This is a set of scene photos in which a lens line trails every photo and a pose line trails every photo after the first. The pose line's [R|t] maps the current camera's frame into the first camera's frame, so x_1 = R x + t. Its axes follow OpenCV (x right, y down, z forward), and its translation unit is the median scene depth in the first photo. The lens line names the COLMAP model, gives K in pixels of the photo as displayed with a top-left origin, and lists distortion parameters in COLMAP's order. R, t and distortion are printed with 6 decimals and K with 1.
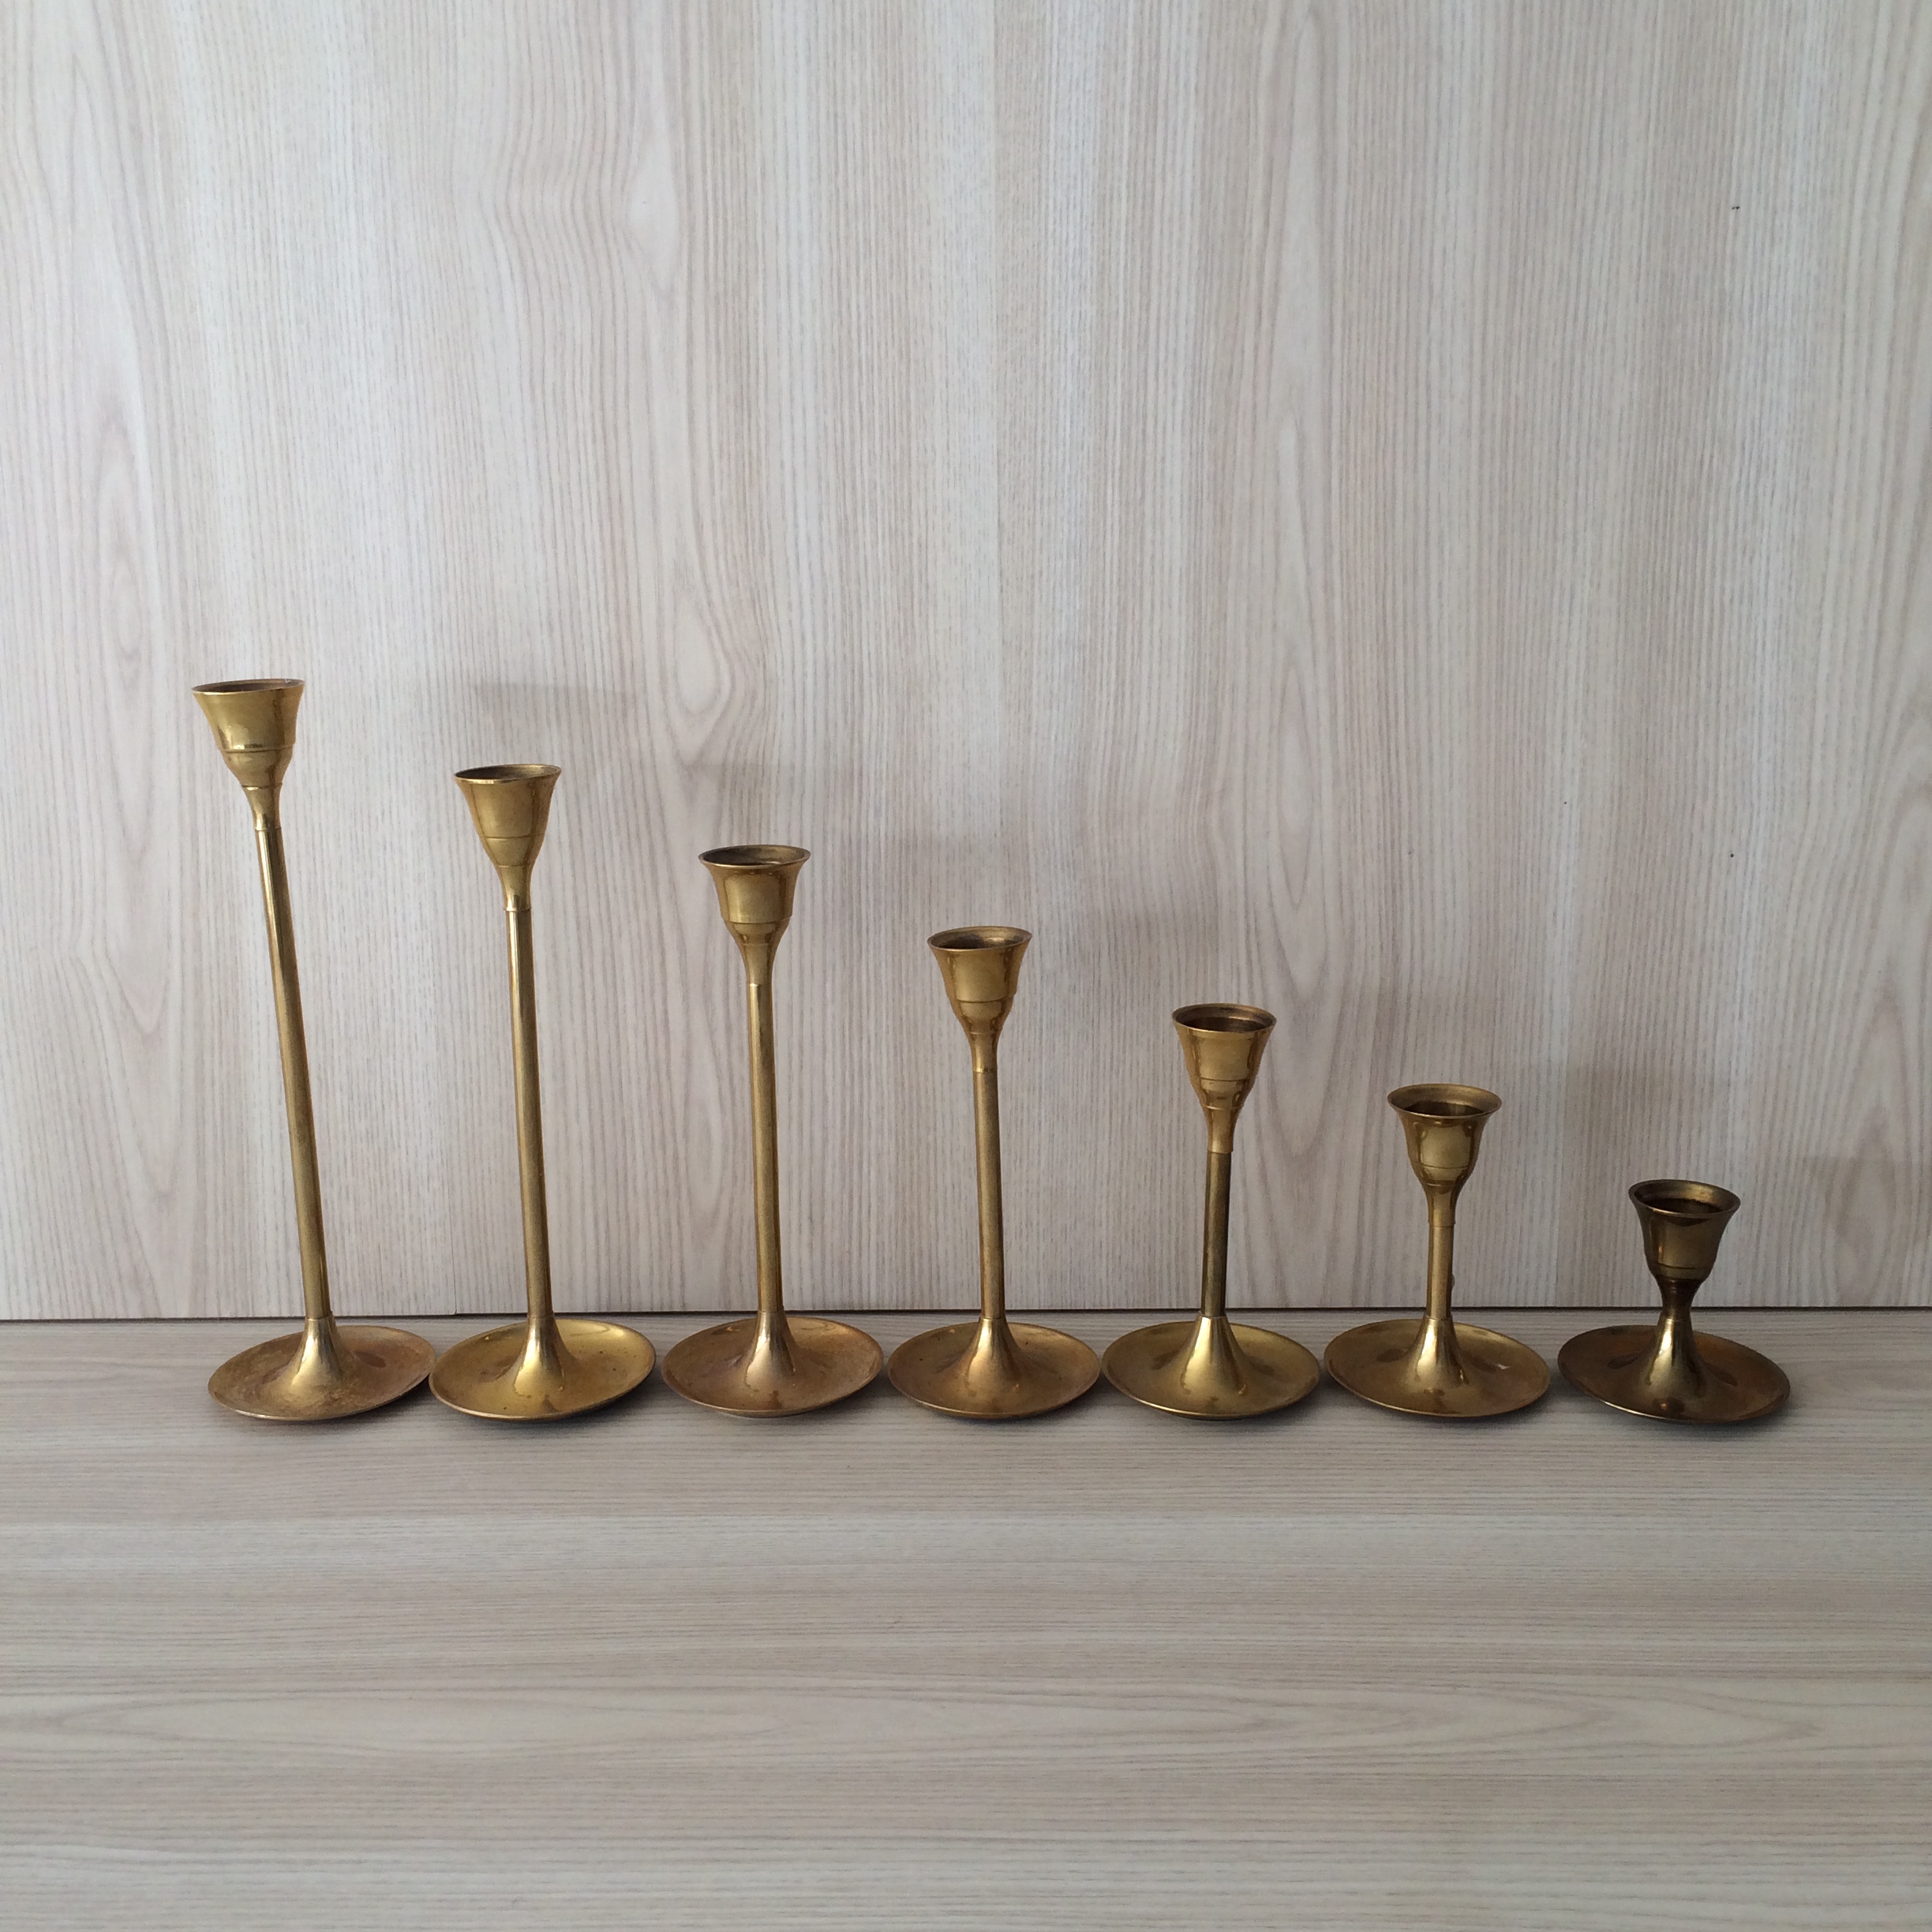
lens RADIAL K [[2158.8, 0, 954.8], [0, 2158.8, 972.1], [0, 0, 1]] dist [0.066740, -0.072670]
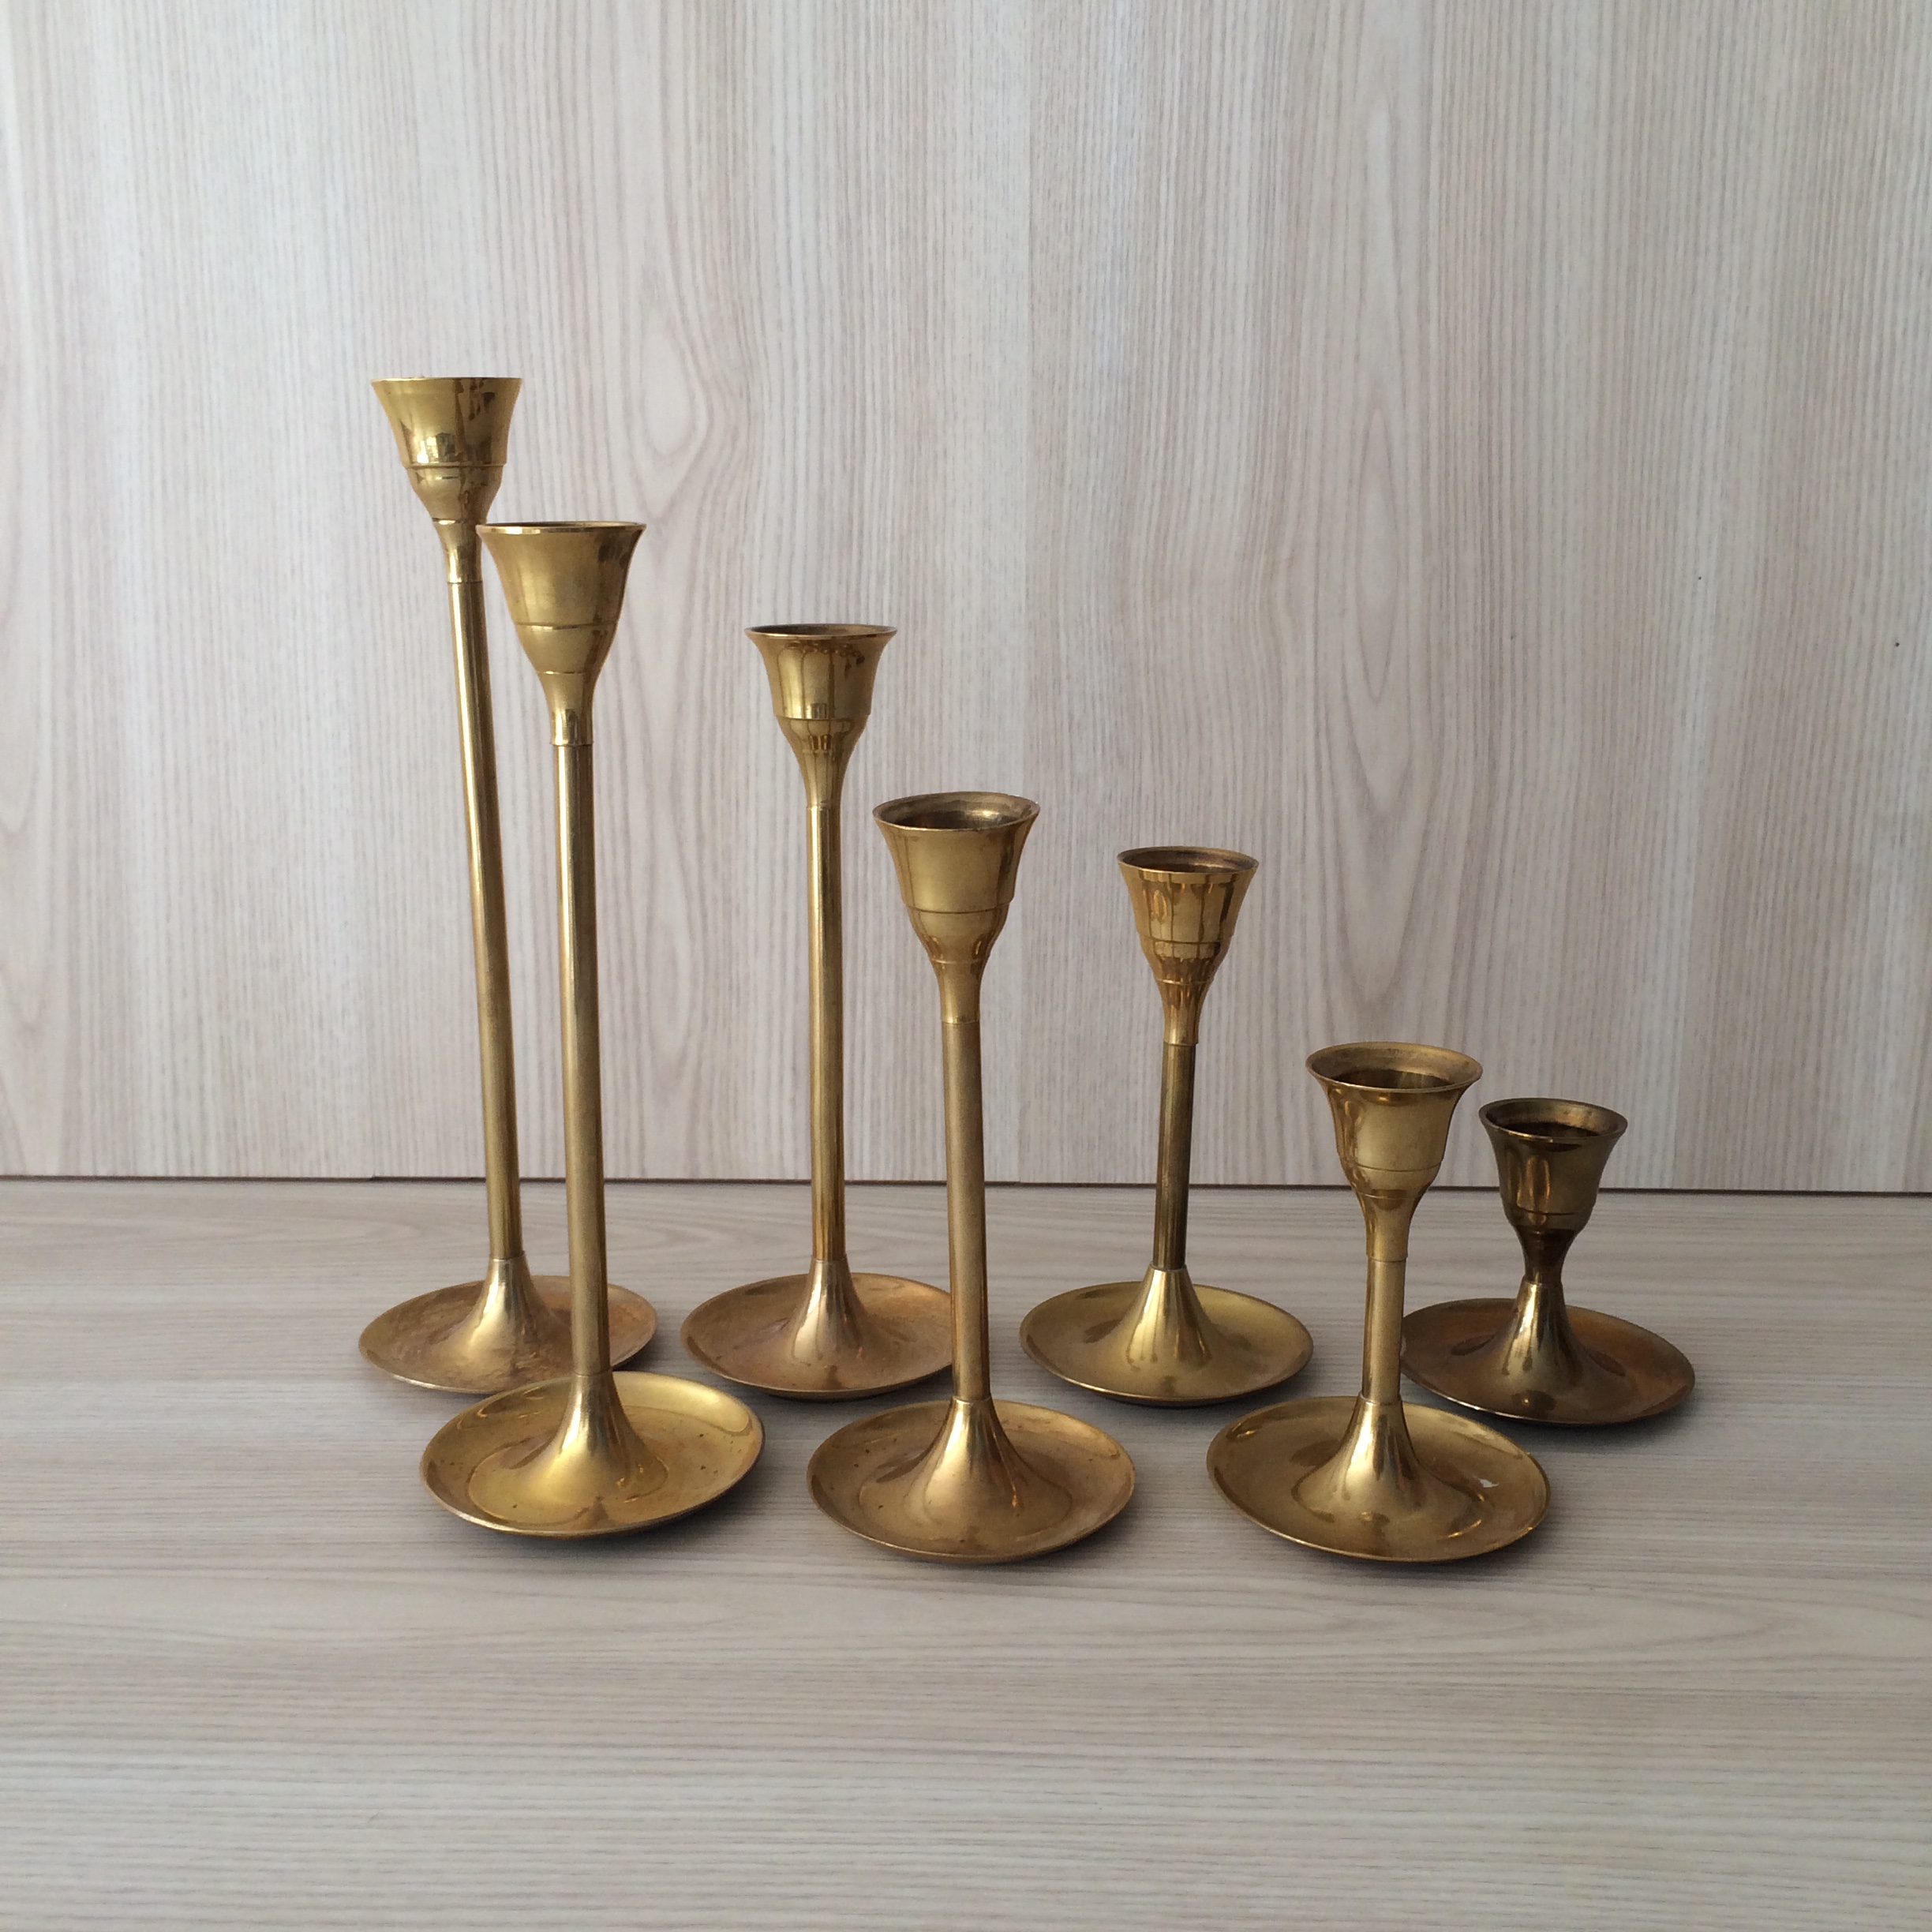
lens RADIAL K [[2189.3, 0, 958.1], [0, 2189.3, 968.1], [0, 0, 1]] dist [0.073338, -0.098011]
pose [[0.999865, 0.016195, -0.002691, -0.000702], [-0.016231, 0.999773, -0.013802, 0.089678], [0.002467, 0.013844, 0.999901, 0.148056]]
